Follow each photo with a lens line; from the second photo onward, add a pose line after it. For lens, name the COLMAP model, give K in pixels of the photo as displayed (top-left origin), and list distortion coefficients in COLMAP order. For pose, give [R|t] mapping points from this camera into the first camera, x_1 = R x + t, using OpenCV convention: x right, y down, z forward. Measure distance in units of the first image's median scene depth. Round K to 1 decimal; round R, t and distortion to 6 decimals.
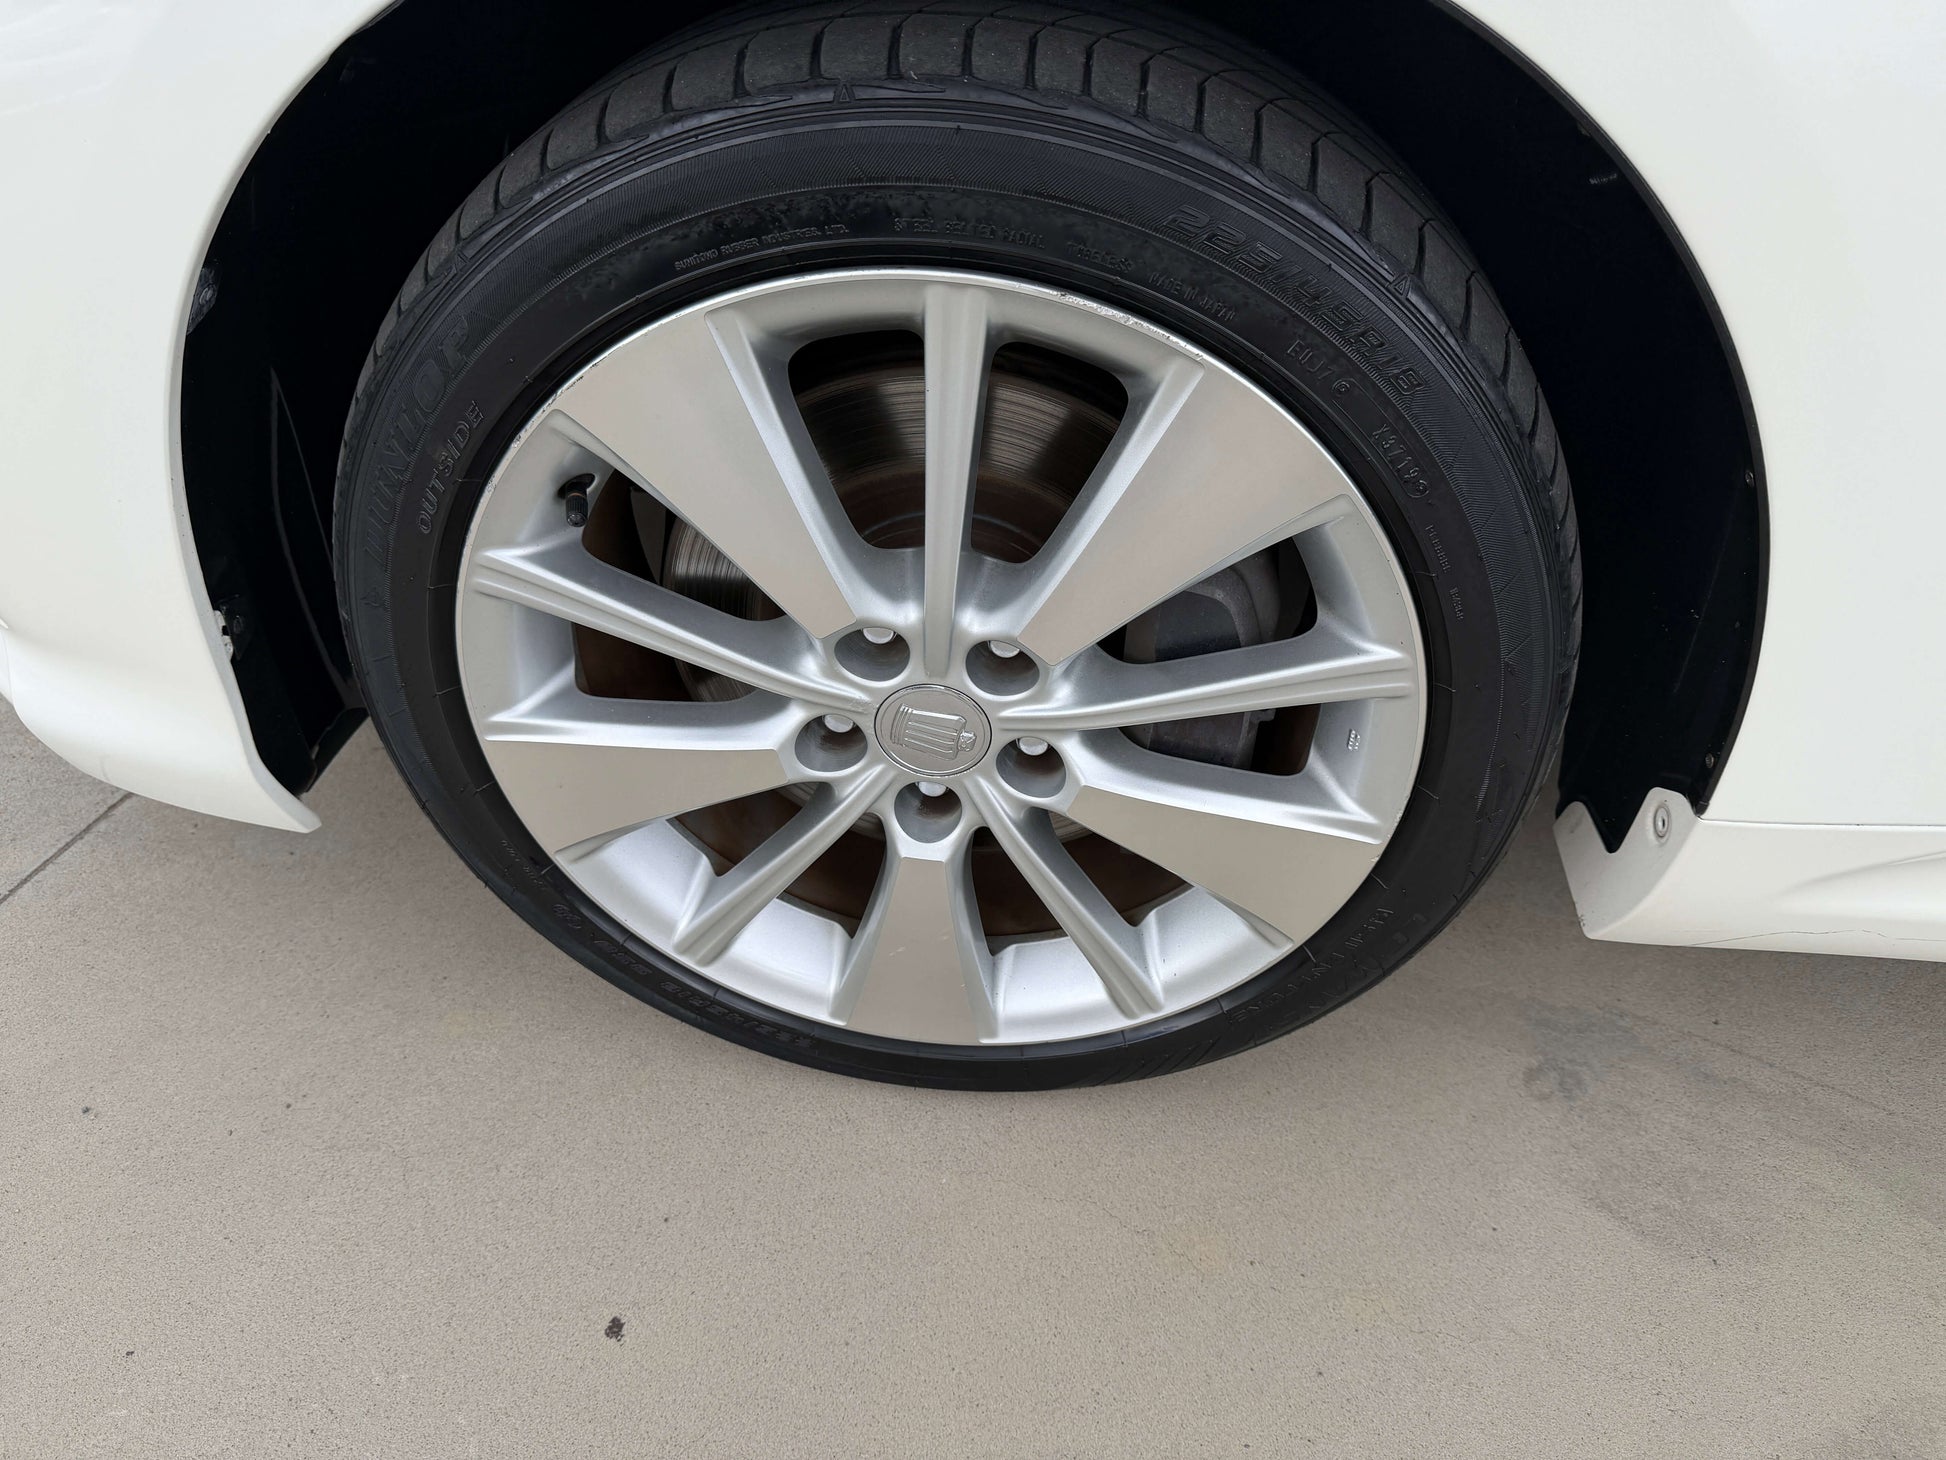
lens RADIAL K [[1372.0, 0, 967.3], [0, 1372.0, 735.6], [0, 0, 1]] dist [0.009992, -0.002967]
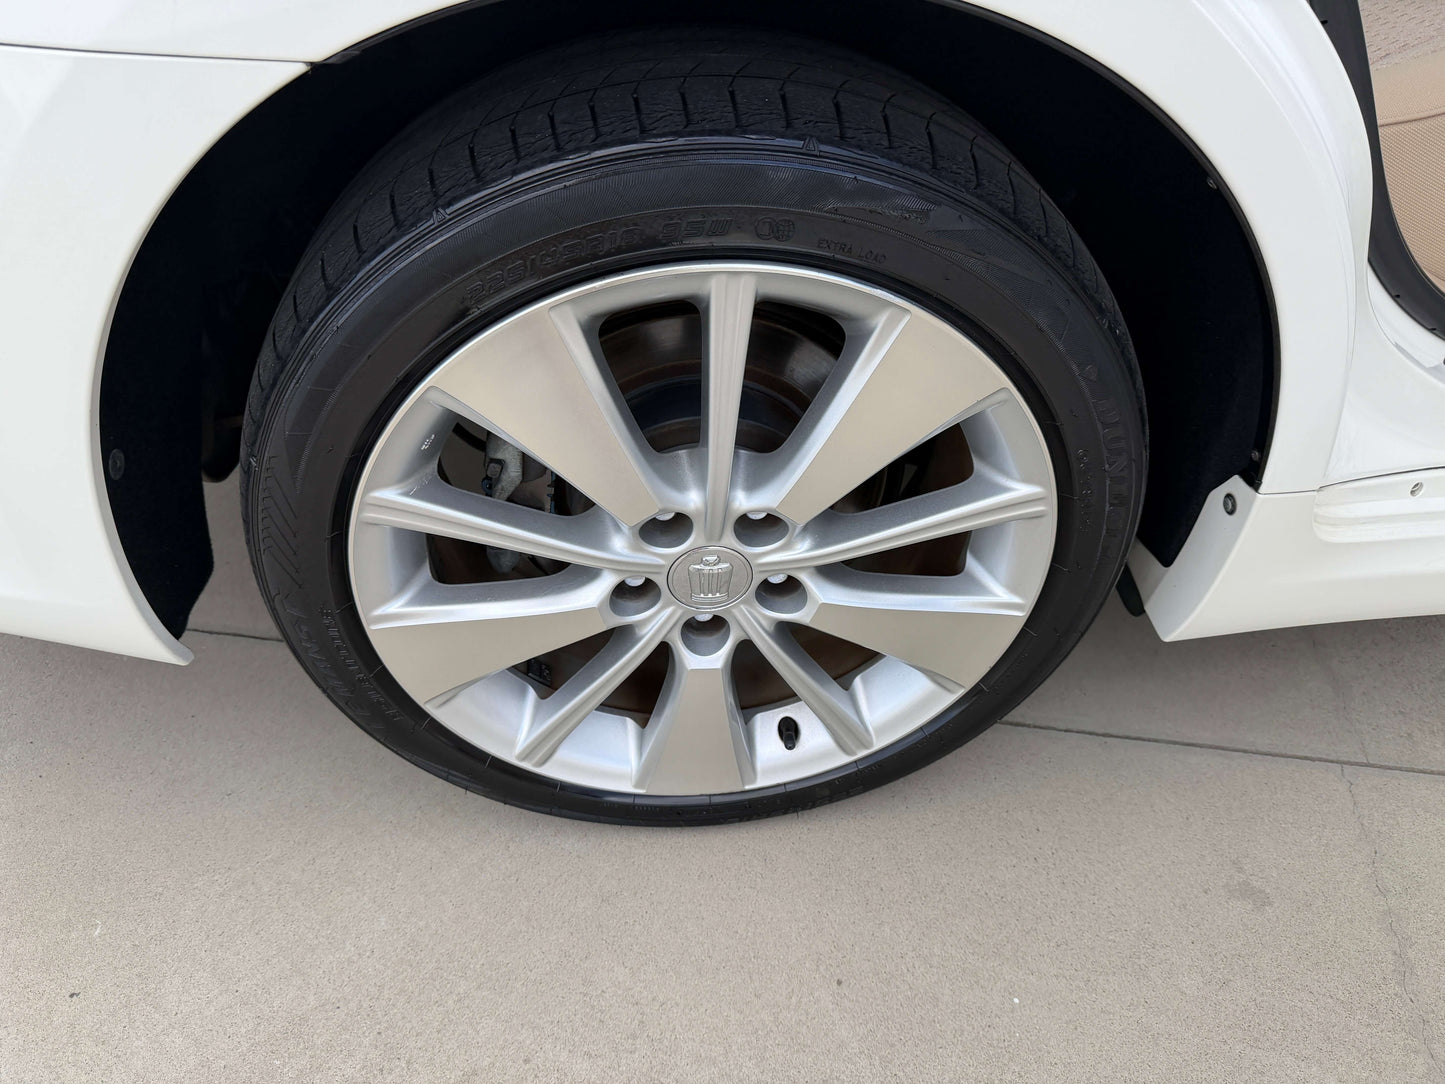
lens RADIAL K [[1018.7, 0, 718.3], [0, 1018.7, 546.2], [0, 0, 1]] dist [0.009992, -0.002967]
pose [[0.980713, -0.130126, 0.145838, -0.161433], [0.126730, 0.991409, 0.032382, -0.067781], [-0.148798, -0.013276, 0.988778, -0.016283]]
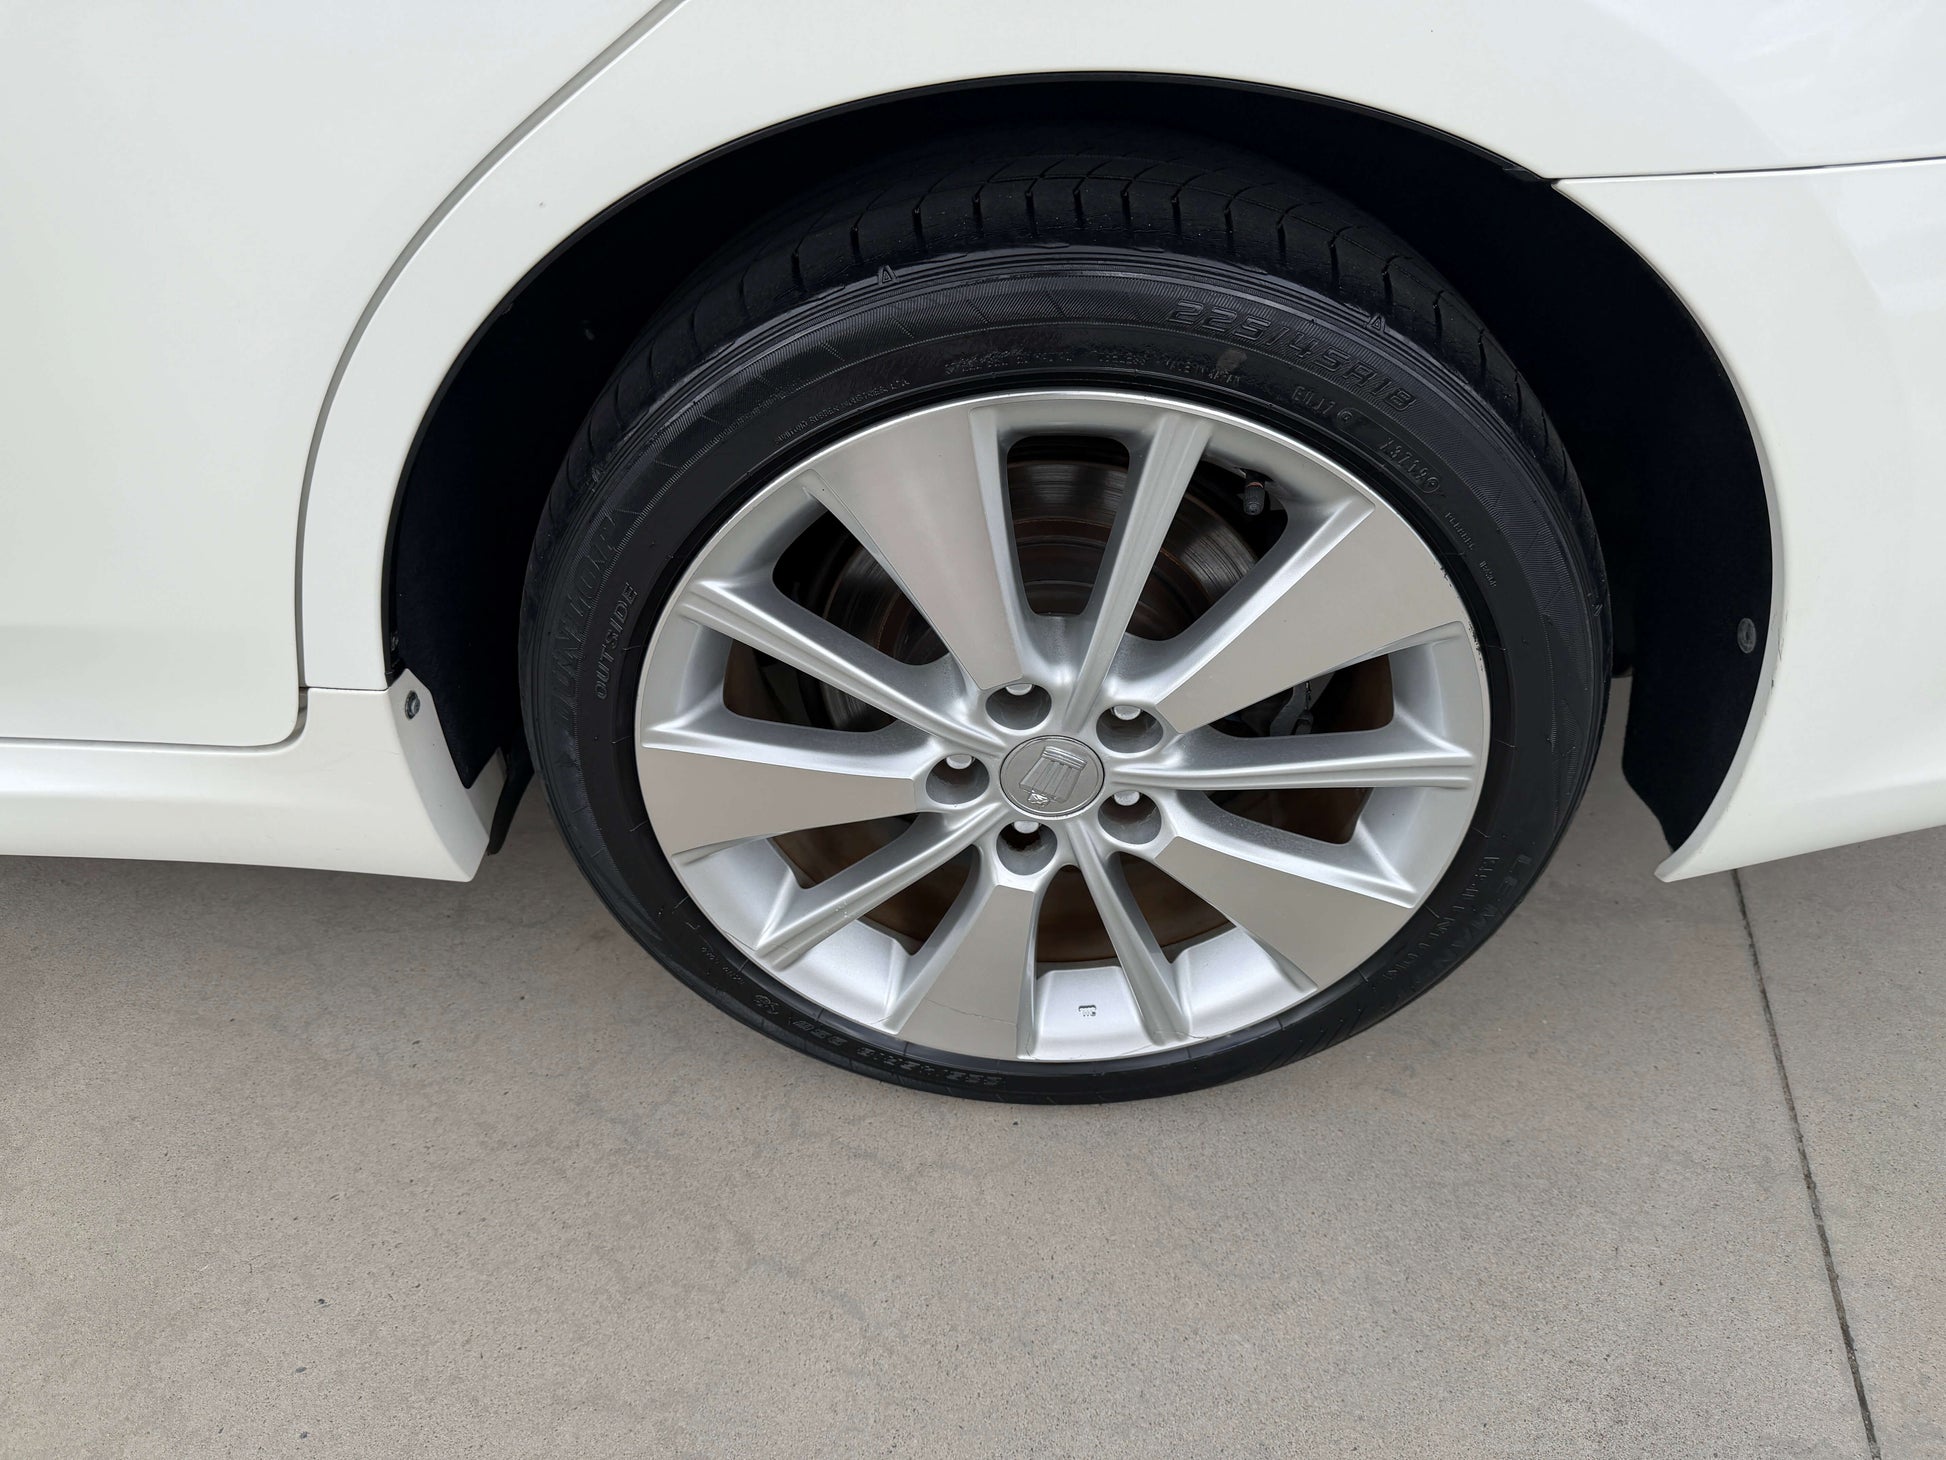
lens RADIAL K [[1372.0, 0, 967.3], [0, 1372.0, 735.6], [0, 0, 1]] dist [0.009992, -0.002967]
pose [[0.982094, 0.097173, 0.161397, -0.280864], [-0.092137, 0.995005, -0.038417, 0.012087], [-0.164324, 0.022858, 0.986142, -0.114095]]
